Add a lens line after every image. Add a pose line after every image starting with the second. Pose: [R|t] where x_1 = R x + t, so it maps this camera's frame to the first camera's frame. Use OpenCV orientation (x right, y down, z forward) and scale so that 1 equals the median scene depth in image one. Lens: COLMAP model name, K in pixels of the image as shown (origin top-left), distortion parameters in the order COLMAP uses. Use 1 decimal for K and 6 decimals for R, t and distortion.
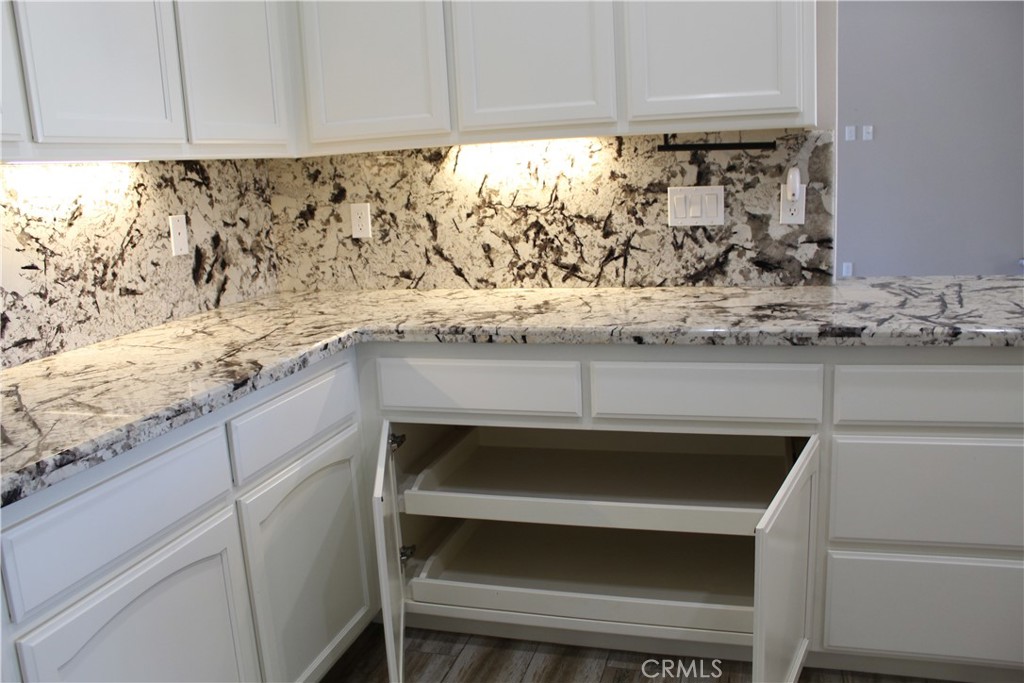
lens RADIAL K [[850.4, 0, 507.7], [0, 850.4, 339.4], [0, 0, 1]] dist [-0.158577, 0.125890]
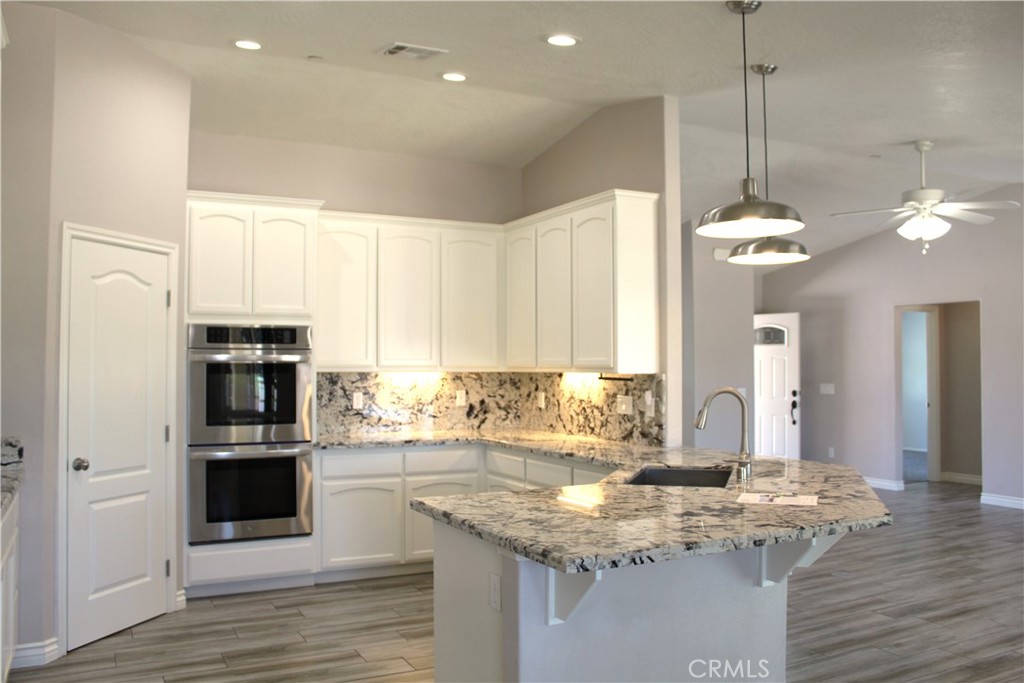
lens RADIAL K [[850.4, 0, 511.0], [0, 850.4, 332.7], [0, 0, 1]] dist [-0.158577, 0.125890]
pose [[0.696893, 0.025965, -0.716705, 1.565703], [-0.176664, 0.974765, -0.136466, 0.010331], [0.695076, 0.221718, 0.683894, -0.739172]]
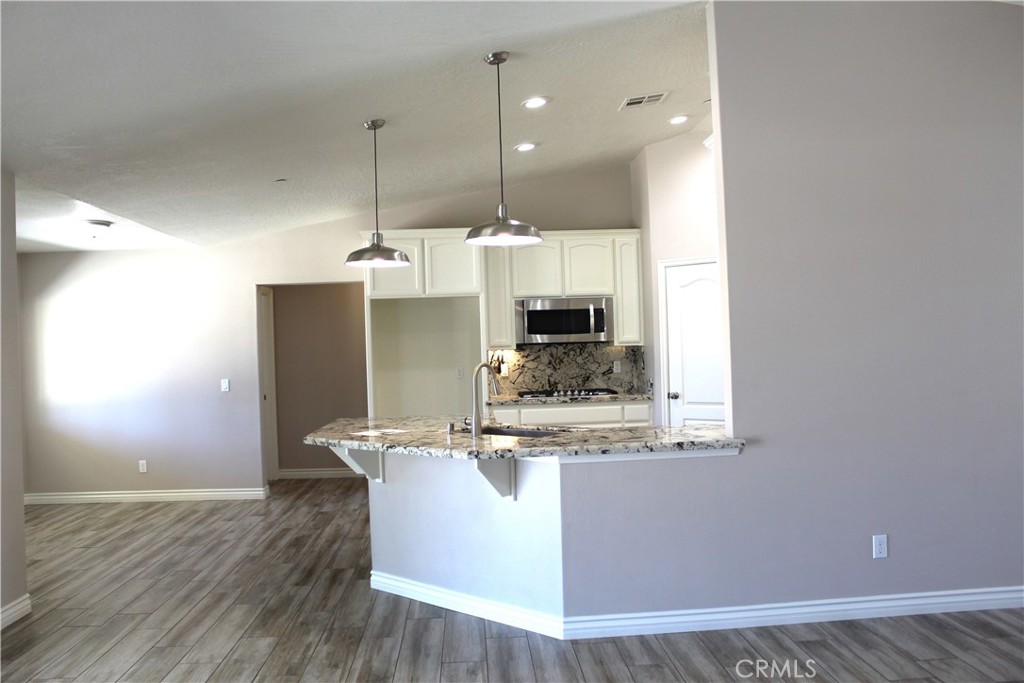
lens RADIAL K [[850.4, 0, 508.0], [0, 850.4, 338.3], [0, 0, 1]] dist [-0.158577, 0.125890]
pose [[-0.939861, 0.081702, -0.331642, 1.318498], [0.017102, 0.981008, 0.193212, -0.578296], [0.341129, 0.175920, -0.923408, 2.310733]]
